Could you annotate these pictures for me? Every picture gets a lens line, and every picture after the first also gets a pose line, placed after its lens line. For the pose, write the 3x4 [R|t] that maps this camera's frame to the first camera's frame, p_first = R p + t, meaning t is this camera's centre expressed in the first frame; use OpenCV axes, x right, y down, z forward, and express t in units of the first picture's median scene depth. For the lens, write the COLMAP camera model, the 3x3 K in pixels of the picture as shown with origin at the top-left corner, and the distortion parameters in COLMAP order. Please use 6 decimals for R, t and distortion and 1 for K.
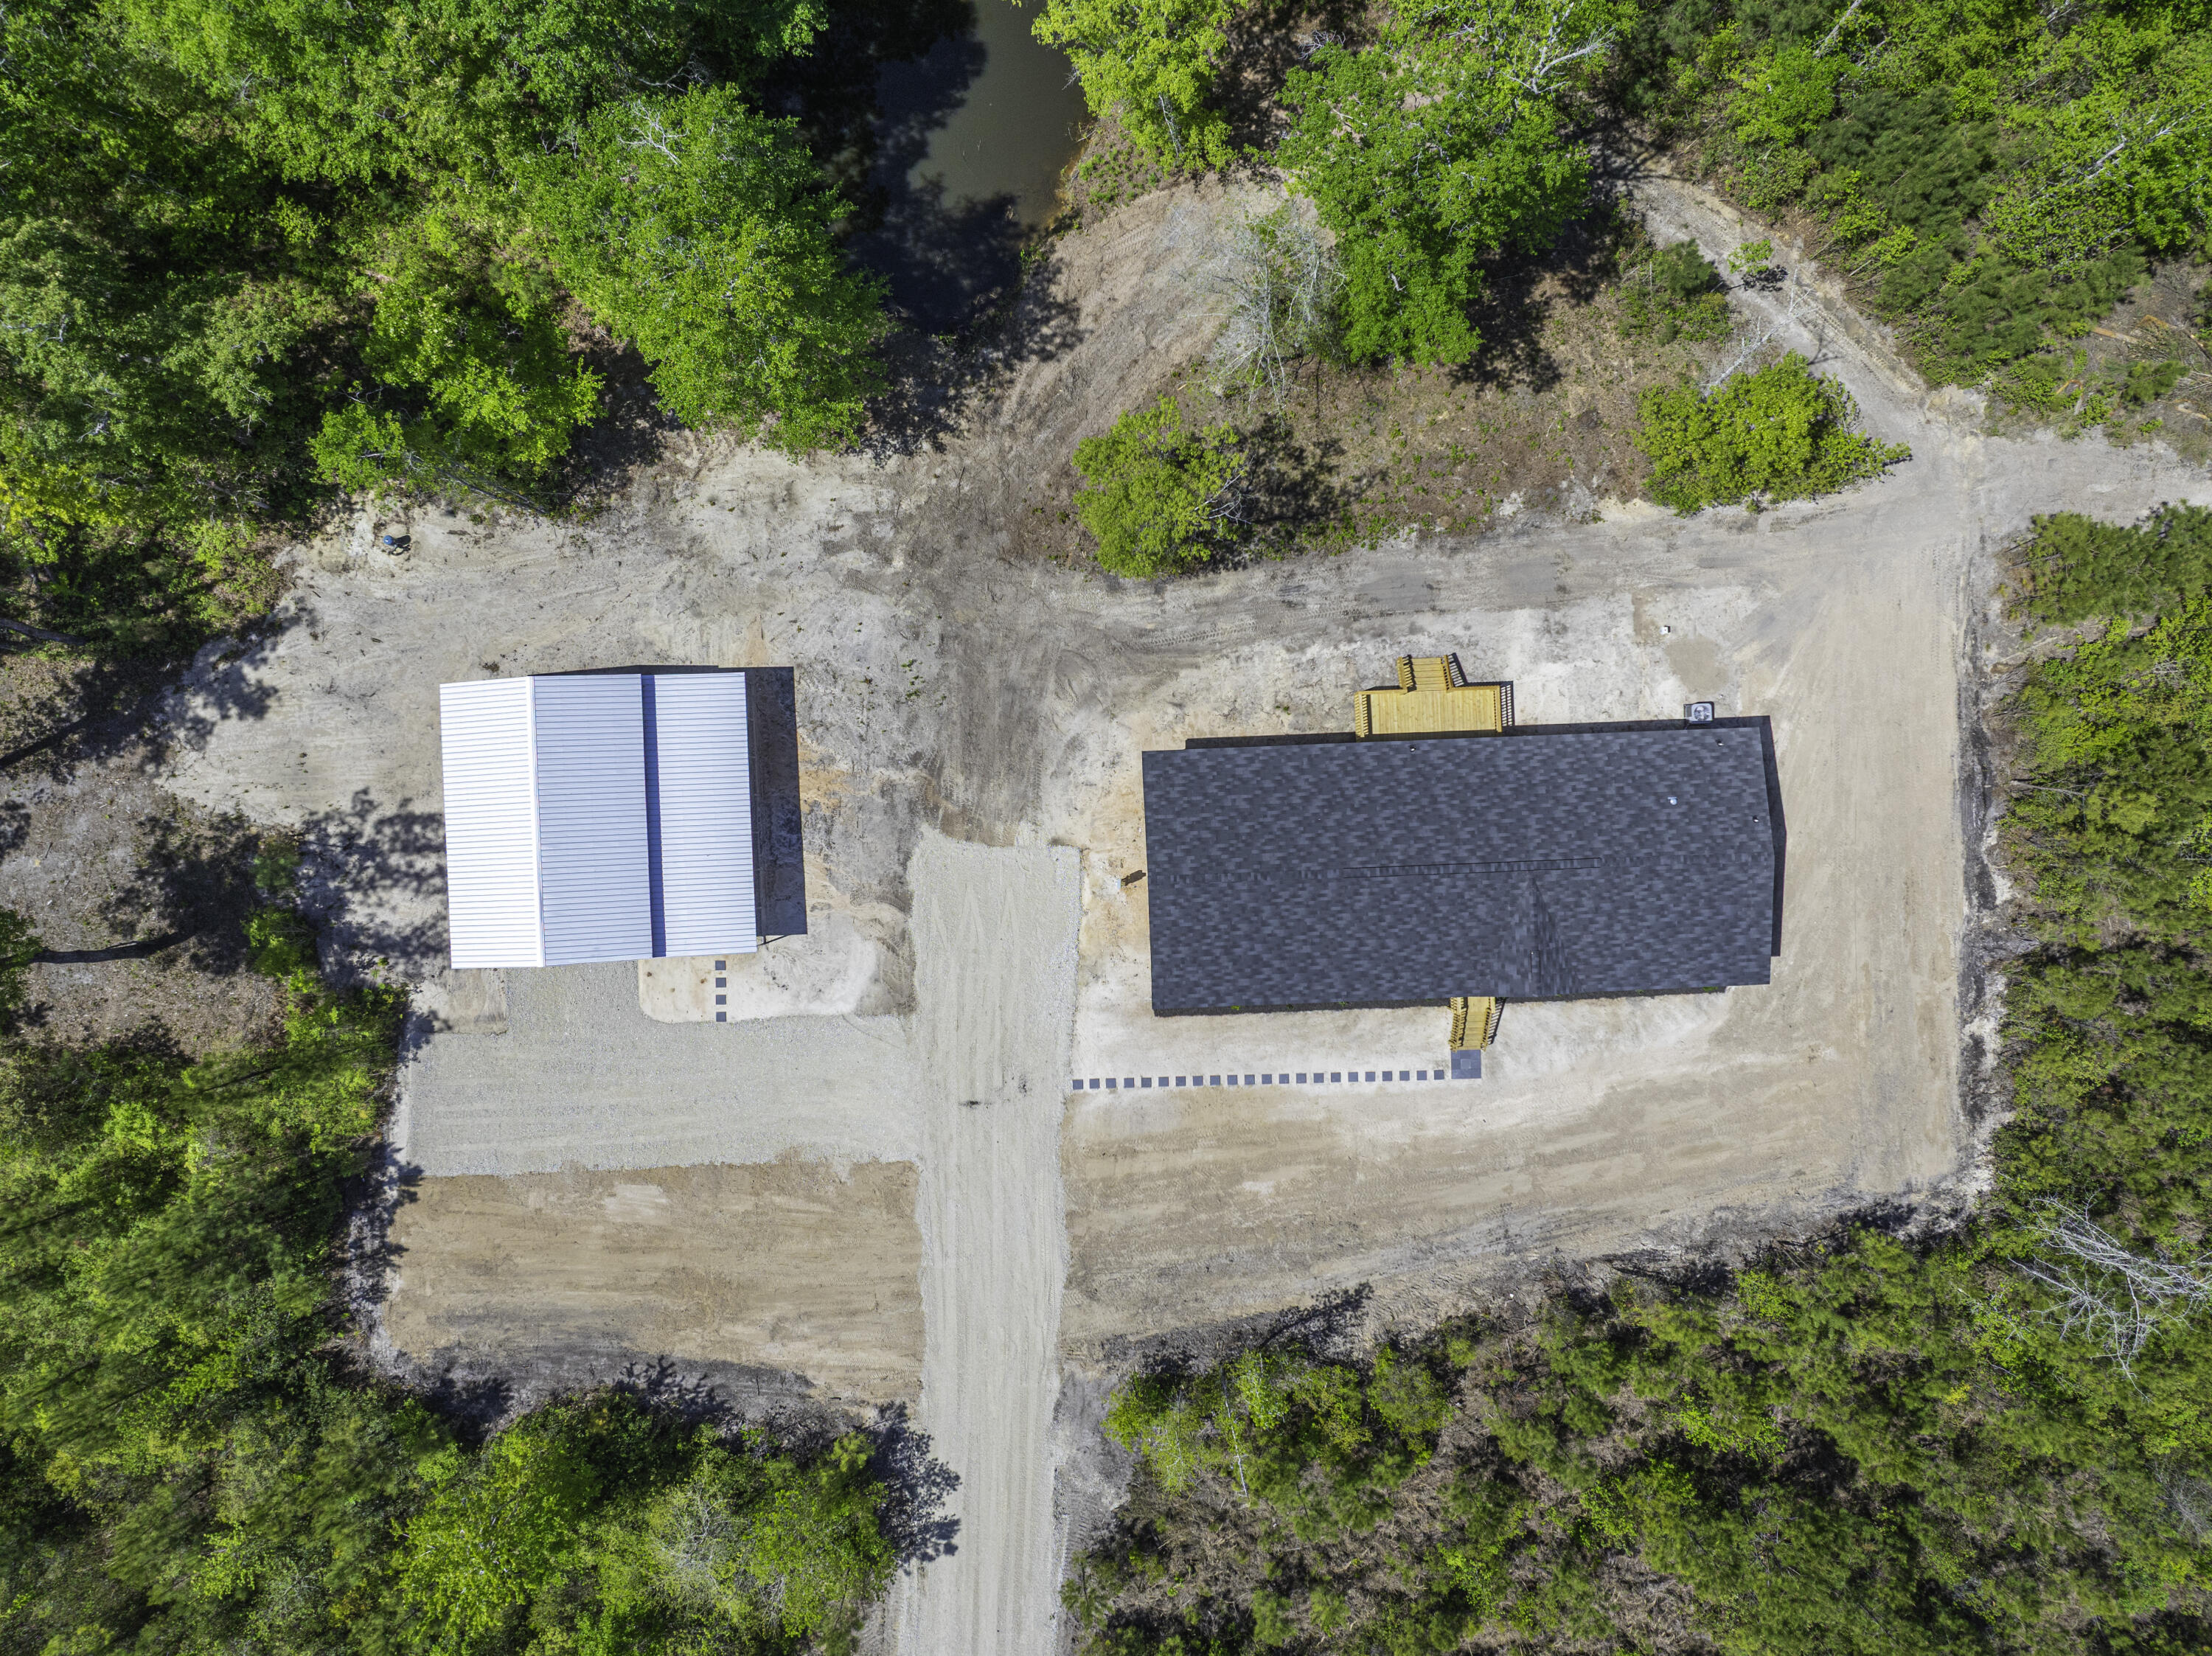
lens RADIAL K [[1564.7, 0, 1112.2], [0, 1564.7, 824.5], [0, 0, 1]] dist [-0.025647, -0.020851]
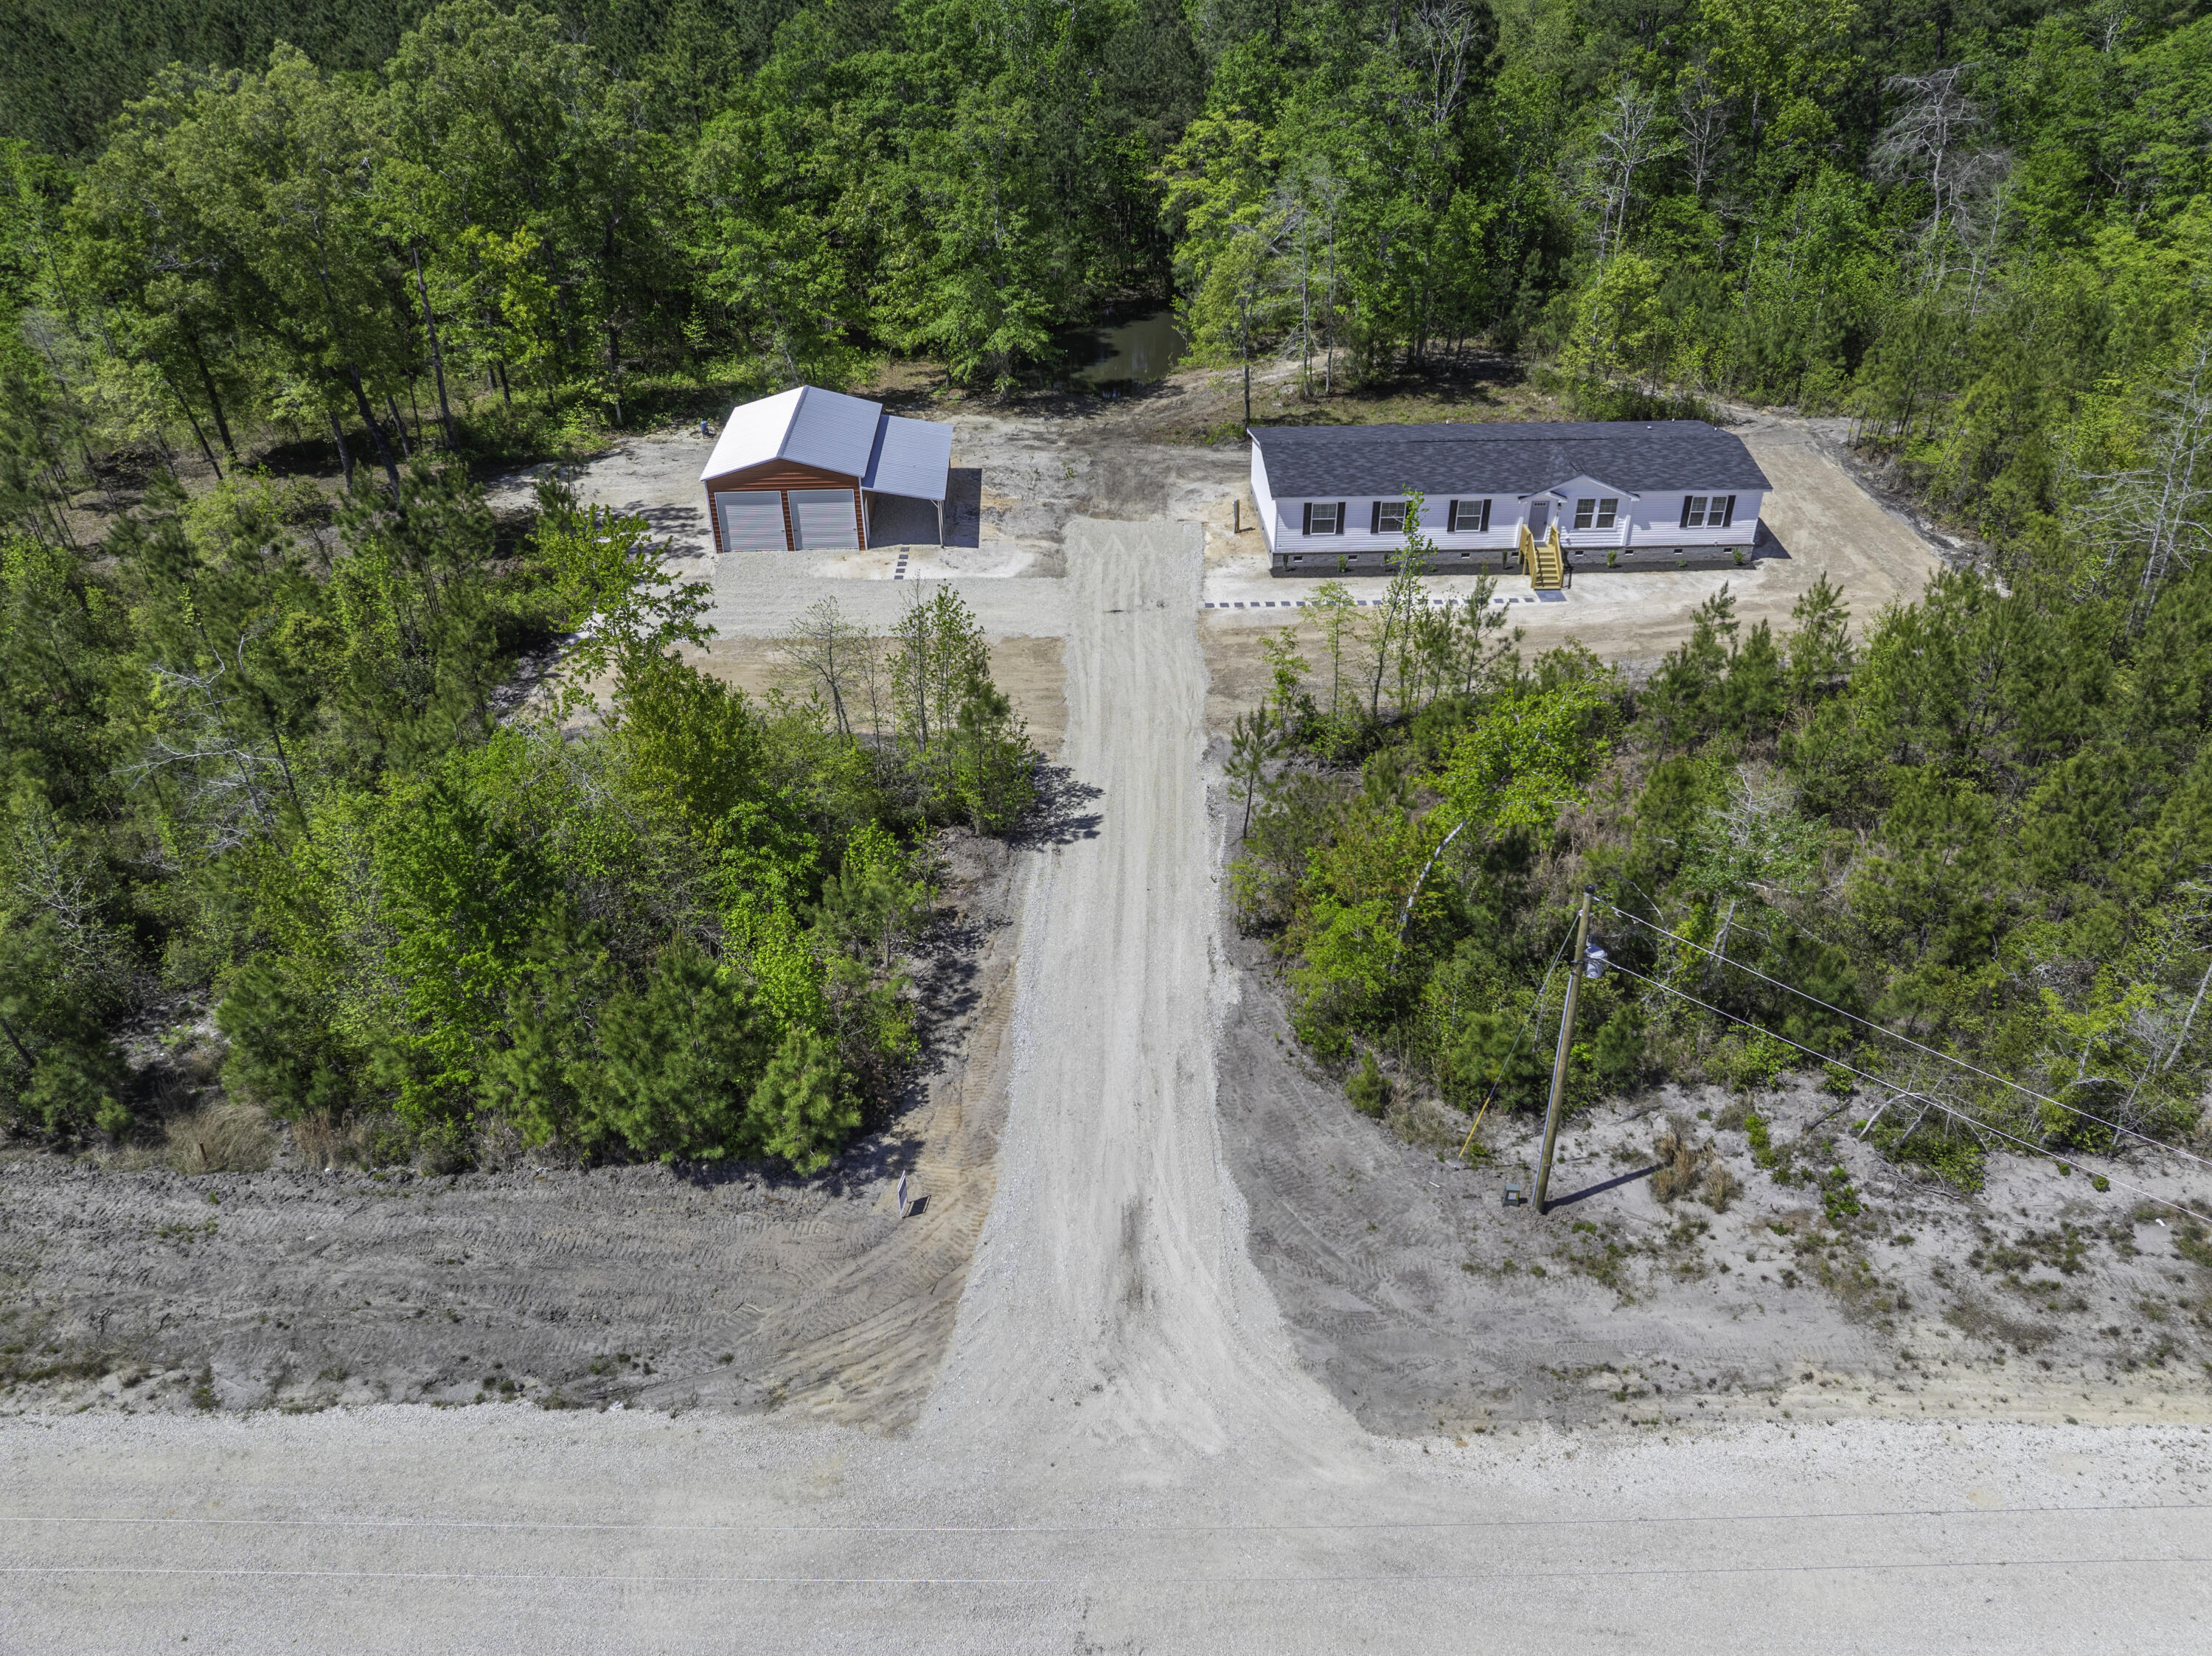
lens RADIAL K [[1564.7, 0, 1118.8], [0, 1564.7, 827.6], [0, 0, 1]] dist [-0.025647, -0.020851]
pose [[0.999980, -0.004505, 0.004469, -0.092717], [0.006205, 0.546646, -0.837341, 1.190980], [0.001330, 0.837351, 0.546663, 0.521182]]
